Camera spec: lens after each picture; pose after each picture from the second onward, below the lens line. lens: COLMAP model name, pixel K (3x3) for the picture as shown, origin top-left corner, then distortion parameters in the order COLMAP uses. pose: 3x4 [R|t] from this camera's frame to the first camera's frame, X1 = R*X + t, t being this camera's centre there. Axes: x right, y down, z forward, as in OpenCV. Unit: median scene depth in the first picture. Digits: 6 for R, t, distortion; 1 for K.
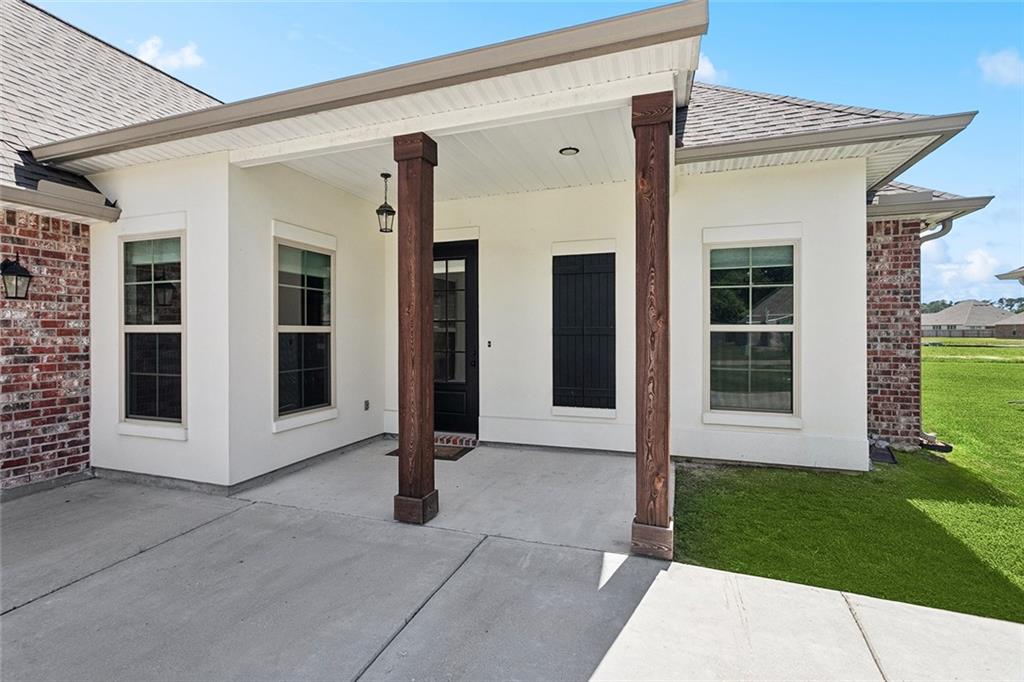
lens RADIAL K [[485.3, 0, 512.5], [0, 485.3, 339.6], [0, 0, 1]] dist [0.000748, 0.000466]
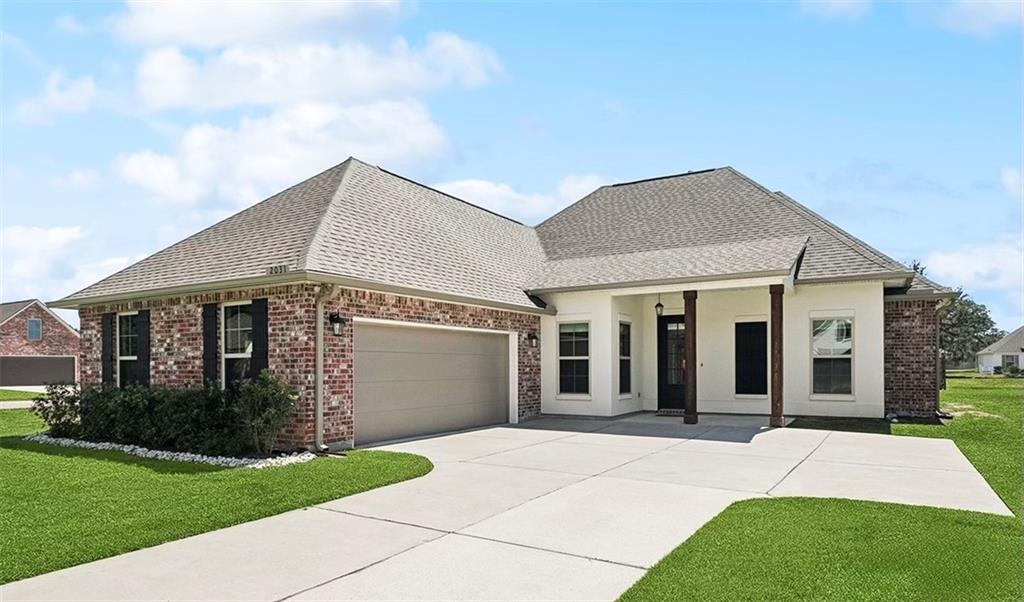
lens RADIAL K [[587.8, 0, 516.6], [0, 587.8, 374.0], [0, 0, 1]] dist [0.004864, -0.001218]
pose [[0.976260, 0.000349, -0.216602, -0.341371], [-0.000332, 1.000000, 0.000117, 0.059152], [0.216603, -0.000042, 0.976260, -1.990677]]
